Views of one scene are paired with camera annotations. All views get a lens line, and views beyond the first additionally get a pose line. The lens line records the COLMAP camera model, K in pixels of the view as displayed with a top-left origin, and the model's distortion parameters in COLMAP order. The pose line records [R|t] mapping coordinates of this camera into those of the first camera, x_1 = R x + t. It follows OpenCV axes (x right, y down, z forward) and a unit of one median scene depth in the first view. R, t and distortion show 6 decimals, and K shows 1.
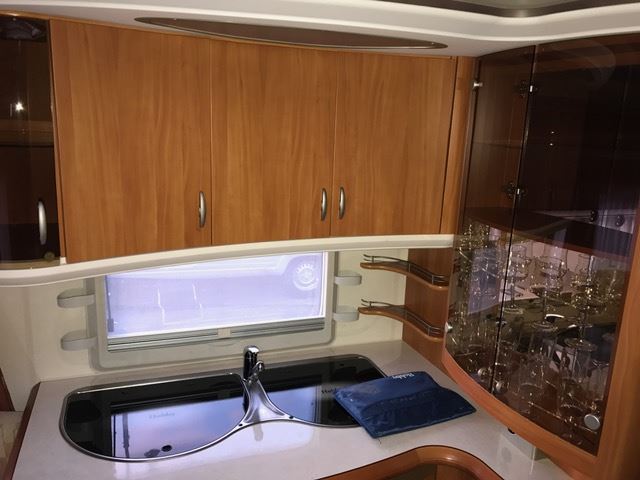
lens RADIAL K [[525.0, 0, 319.1], [0, 525.0, 237.5], [0, 0, 1]] dist [-0.002277, -0.018996]
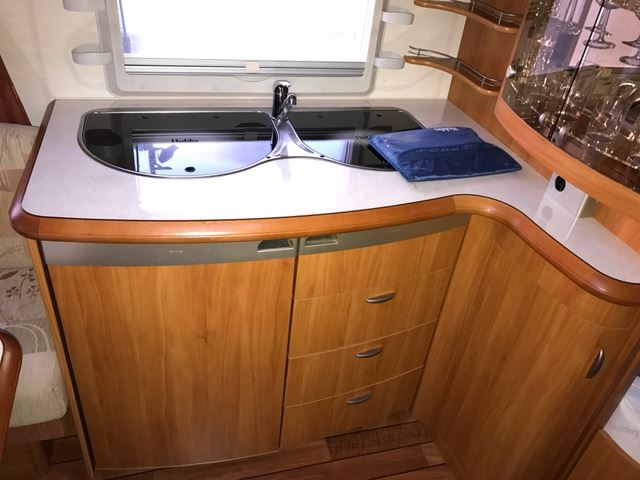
lens RADIAL K [[525.0, 0, 320.6], [0, 525.0, 241.2], [0, 0, 1]] dist [-0.002277, -0.018996]
pose [[0.995154, 0.094225, -0.028100, -0.013769], [-0.075904, 0.917850, 0.389603, 0.108245], [0.062502, -0.385582, 0.920554, 0.075089]]
